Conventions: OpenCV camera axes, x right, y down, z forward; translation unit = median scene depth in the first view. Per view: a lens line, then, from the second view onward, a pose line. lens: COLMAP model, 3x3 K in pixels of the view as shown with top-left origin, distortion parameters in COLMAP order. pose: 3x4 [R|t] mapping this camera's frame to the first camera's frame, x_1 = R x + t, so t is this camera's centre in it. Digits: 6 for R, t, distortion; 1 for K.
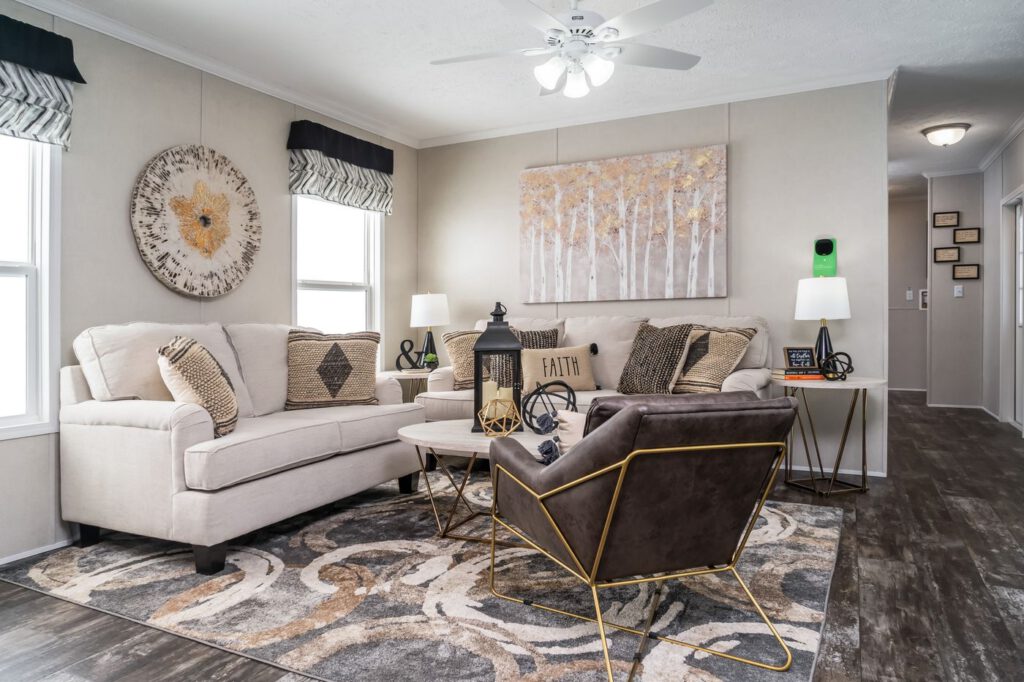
lens RADIAL K [[717.9, 0, 599.5], [0, 717.9, 294.6], [0, 0, 1]] dist [-0.011650, -0.006521]
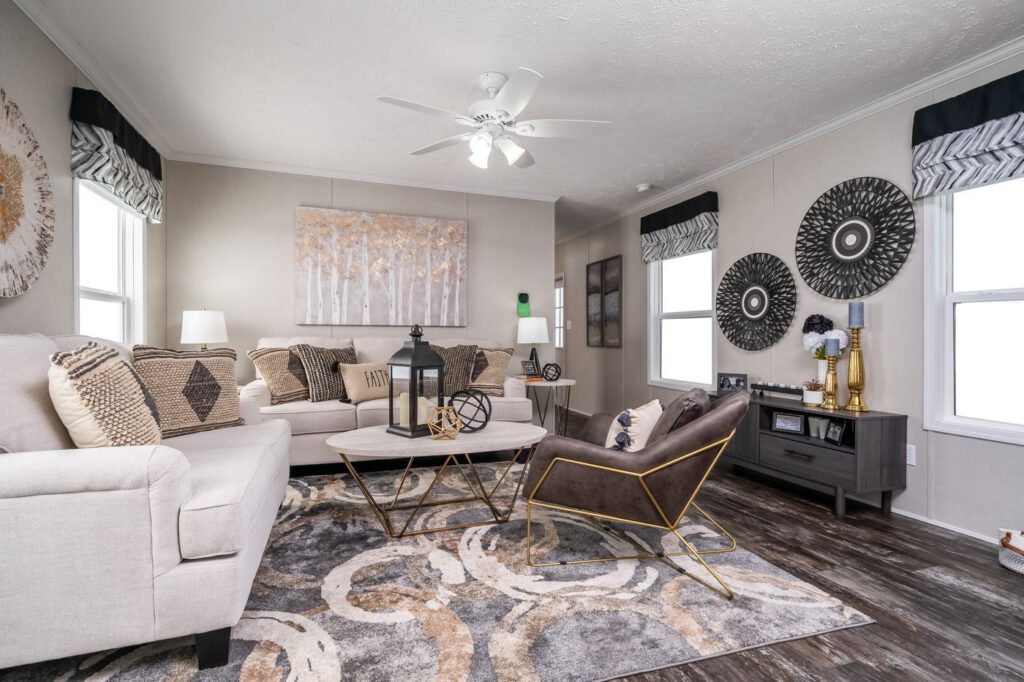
lens RADIAL K [[469.8, 0, 474.1], [0, 469.8, 334.5], [0, 0, 1]] dist [0.000980, -0.000596]
pose [[0.720945, 0.029526, 0.692363, -0.515675], [-0.042755, 0.999084, 0.001914, 0.018439], [-0.691672, -0.030982, 0.721547, 0.331246]]
